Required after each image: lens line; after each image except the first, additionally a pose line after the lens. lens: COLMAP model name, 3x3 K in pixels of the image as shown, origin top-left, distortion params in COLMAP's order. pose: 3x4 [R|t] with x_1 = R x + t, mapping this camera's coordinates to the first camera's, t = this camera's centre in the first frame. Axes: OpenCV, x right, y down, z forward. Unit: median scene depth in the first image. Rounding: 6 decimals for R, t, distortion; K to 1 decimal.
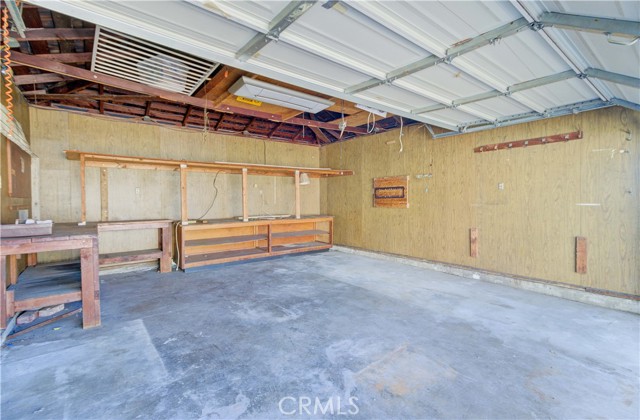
lens RADIAL K [[290.7, 0, 324.7], [0, 290.7, 208.6], [0, 0, 1]] dist [0.005225, 0.003742]
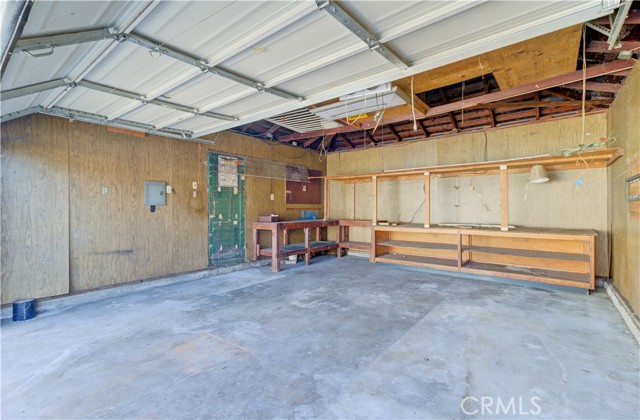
lens RADIAL K [[290.7, 0, 324.4], [0, 290.7, 207.0], [0, 0, 1]] dist [0.005225, 0.003742]
pose [[0.216724, 0.004820, -0.976221, 1.027072], [-0.025659, 0.999670, -0.000761, -0.023712], [0.975896, 0.025214, 0.216776, 0.806257]]
